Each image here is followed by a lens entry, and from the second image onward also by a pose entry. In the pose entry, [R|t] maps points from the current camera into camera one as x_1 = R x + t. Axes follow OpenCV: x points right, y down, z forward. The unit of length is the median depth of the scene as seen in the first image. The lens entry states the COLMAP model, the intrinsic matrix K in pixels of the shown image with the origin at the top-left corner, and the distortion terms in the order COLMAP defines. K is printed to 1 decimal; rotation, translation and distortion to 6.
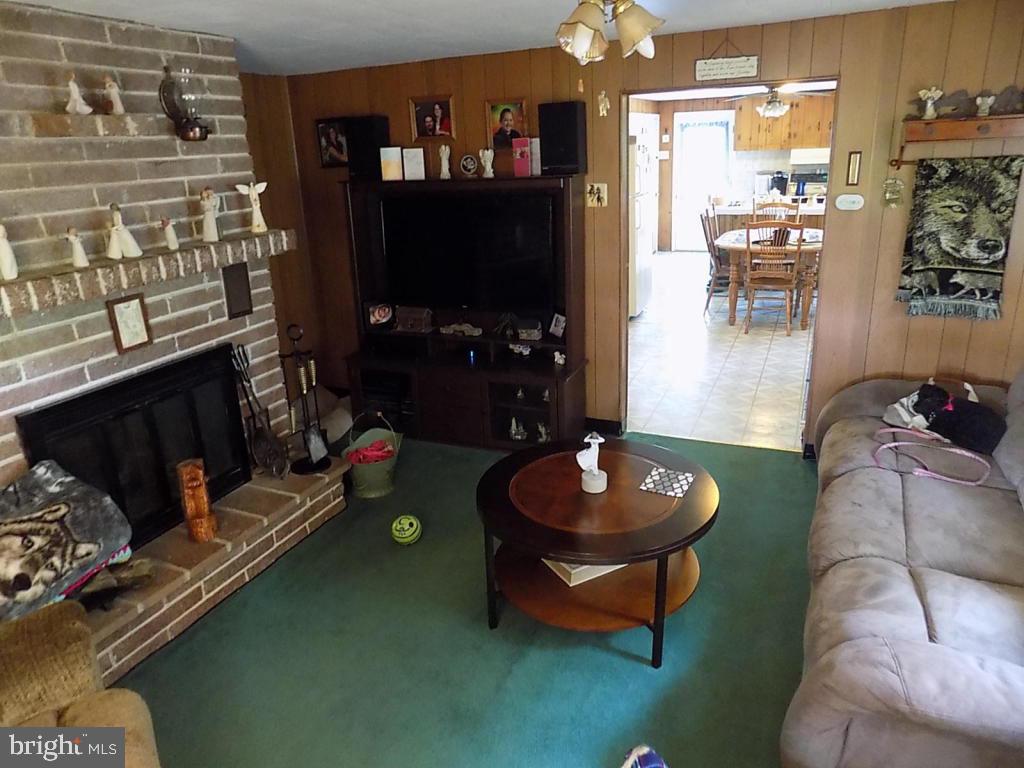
lens RADIAL K [[691.9, 0, 512.0], [0, 691.9, 384.0], [0, 0, 1]] dist [-0.067448, 0.052650]
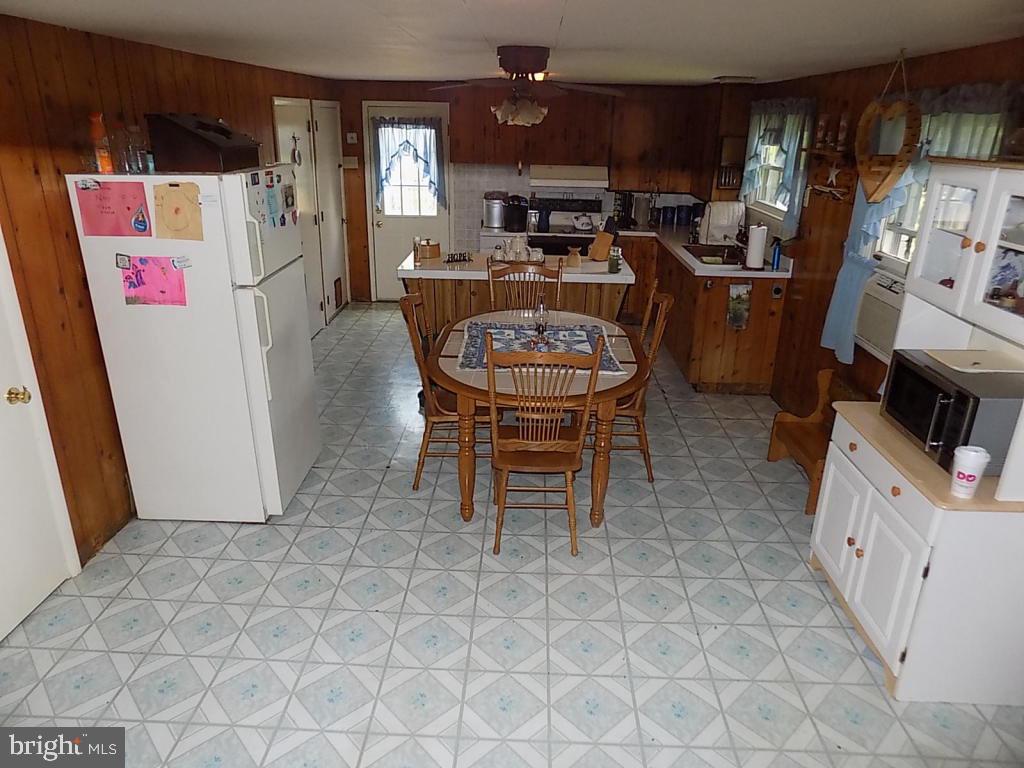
lens RADIAL K [[691.9, 0, 512.0], [0, 691.9, 384.0], [0, 0, 1]] dist [-0.067448, 0.052650]
pose [[0.925513, -0.071843, 0.371838, 0.137484], [0.064128, 0.997393, 0.033092, -0.173022], [-0.373246, -0.006782, 0.927707, 0.420570]]
